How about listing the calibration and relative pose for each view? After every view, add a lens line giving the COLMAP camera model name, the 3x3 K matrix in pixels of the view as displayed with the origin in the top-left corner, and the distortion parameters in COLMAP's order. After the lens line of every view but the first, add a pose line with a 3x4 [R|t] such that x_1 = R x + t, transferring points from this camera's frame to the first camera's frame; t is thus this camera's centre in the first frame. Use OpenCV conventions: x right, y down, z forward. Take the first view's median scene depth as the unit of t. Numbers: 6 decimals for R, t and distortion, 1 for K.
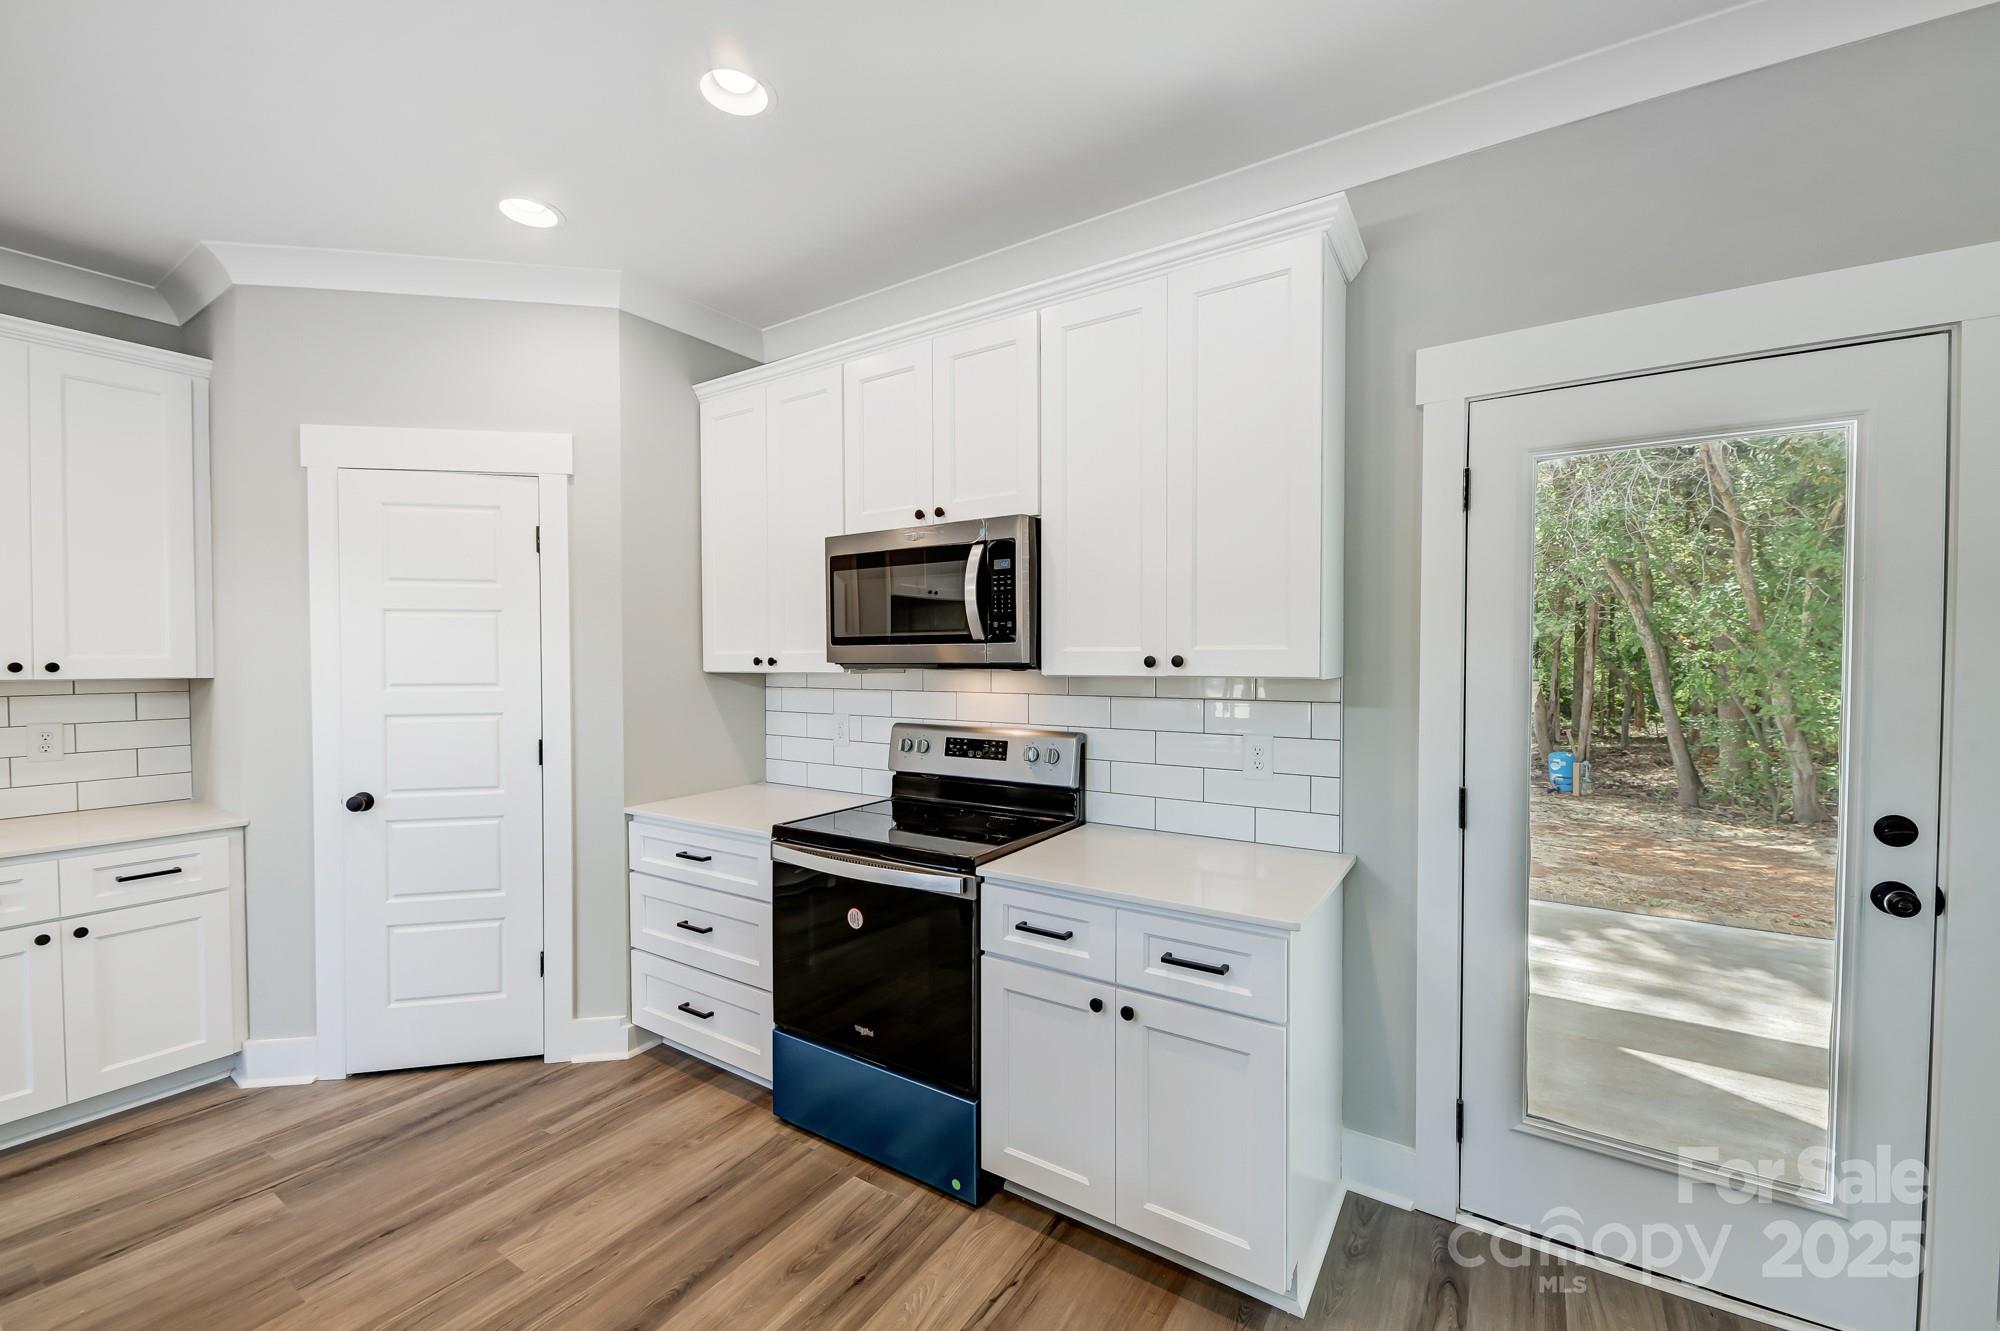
lens RADIAL K [[805.1, 0, 1006.9], [0, 805.1, 672.0], [0, 0, 1]] dist [0.006412, -0.005109]
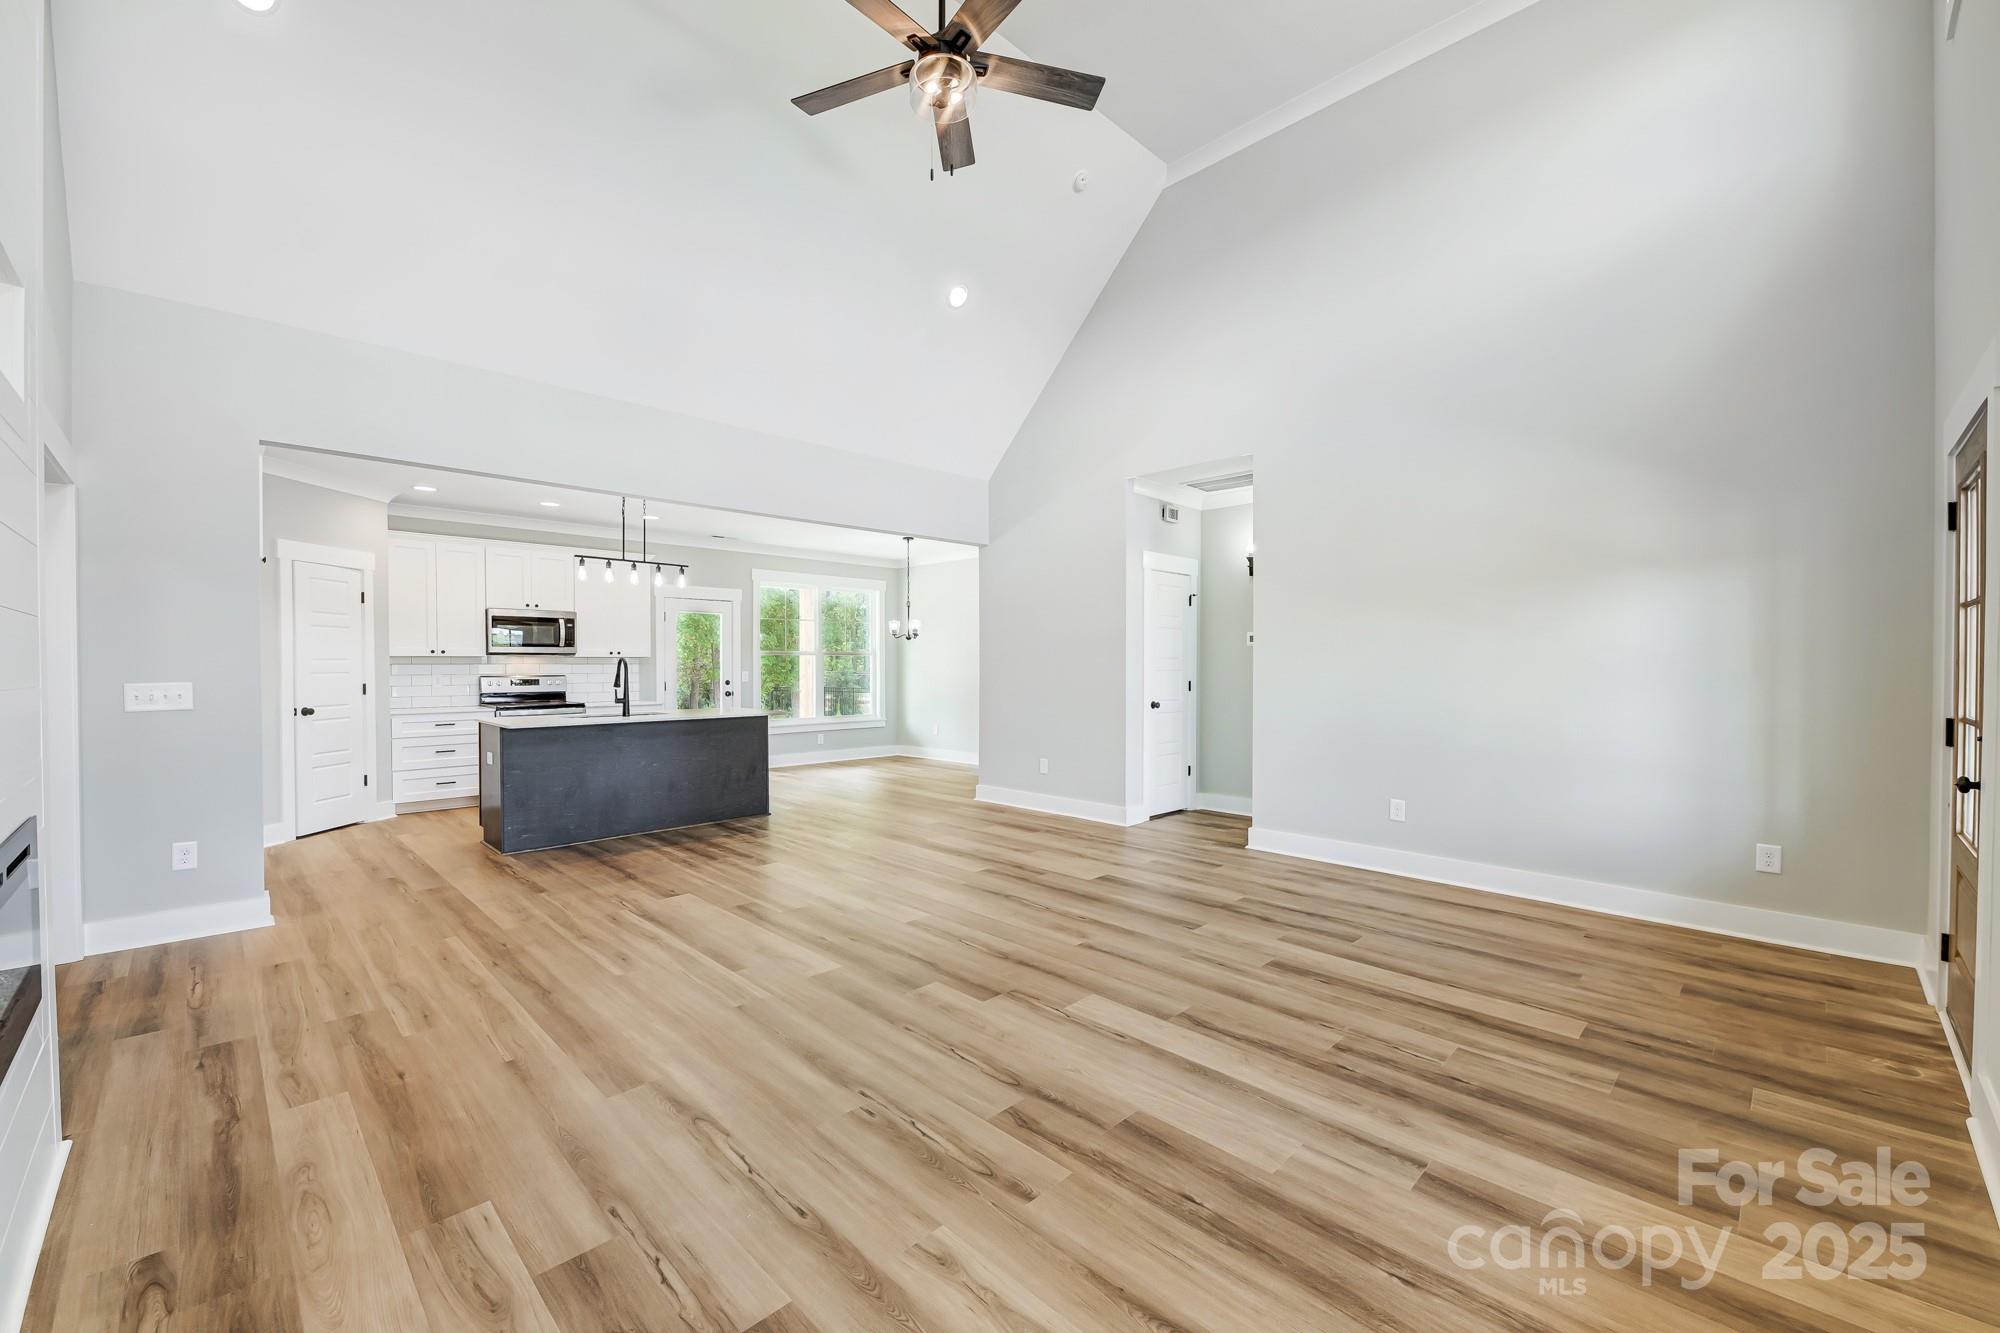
lens RADIAL K [[798.1, 0, 993.6], [0, 798.1, 669.8], [0, 0, 1]] dist [0.009379, -0.006181]
pose [[0.216925, -0.003556, 0.976182, -2.376232], [0.022894, 0.999737, -0.001446, 0.086927], [-0.975920, 0.022662, 0.216949, -1.238360]]
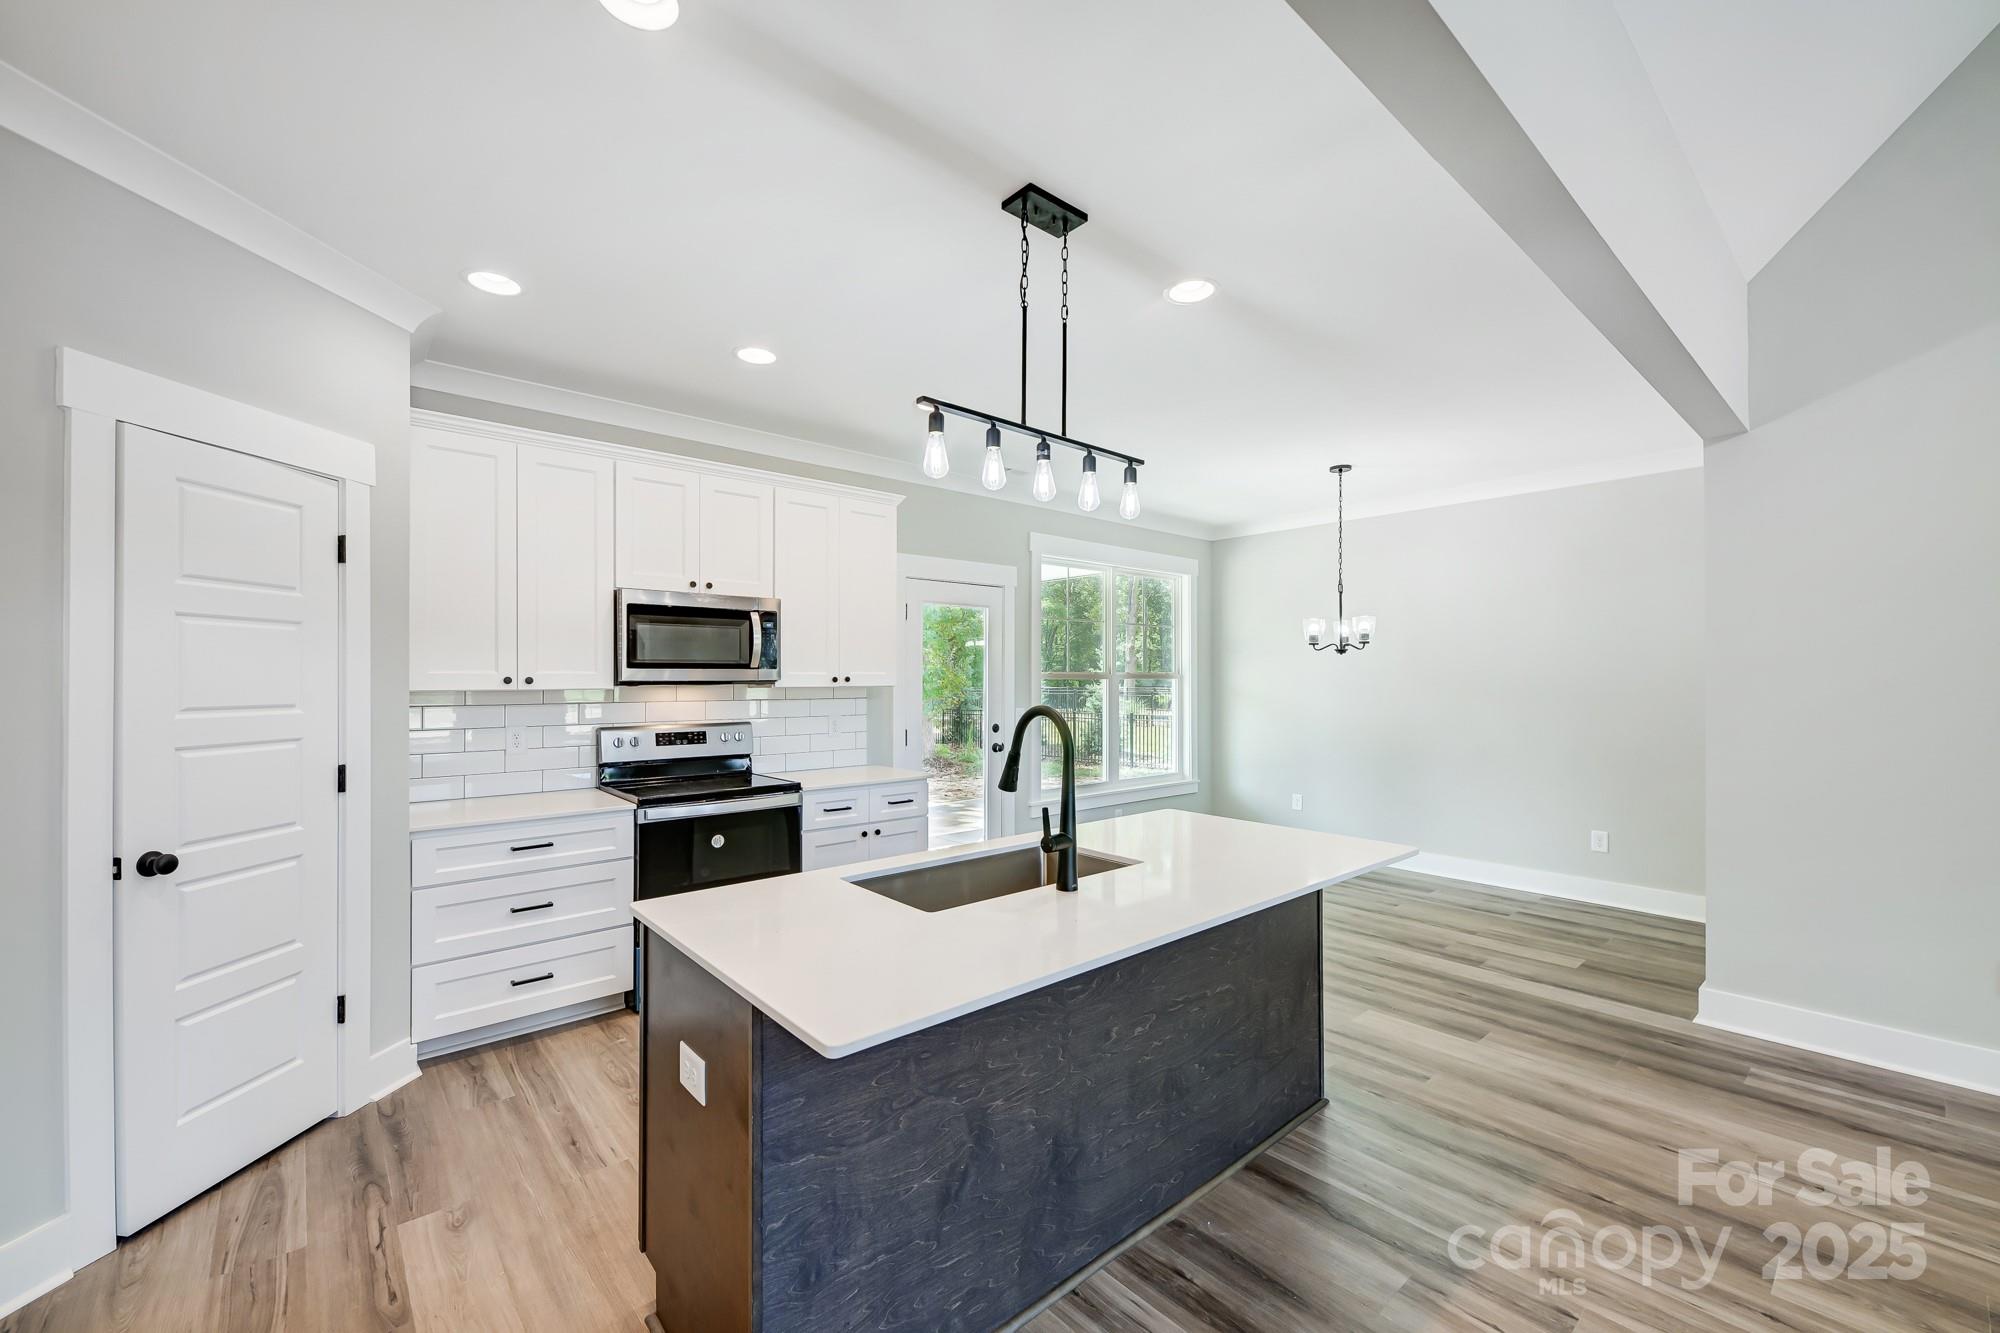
lens RADIAL K [[798.1, 0, 989.3], [0, 798.1, 673.7], [0, 0, 1]] dist [0.009379, -0.006181]
pose [[0.287233, 0.009160, 0.957817, -1.216261], [0.020840, 0.999658, -0.015809, 0.009401], [-0.957634, 0.024502, 0.286944, 0.020503]]
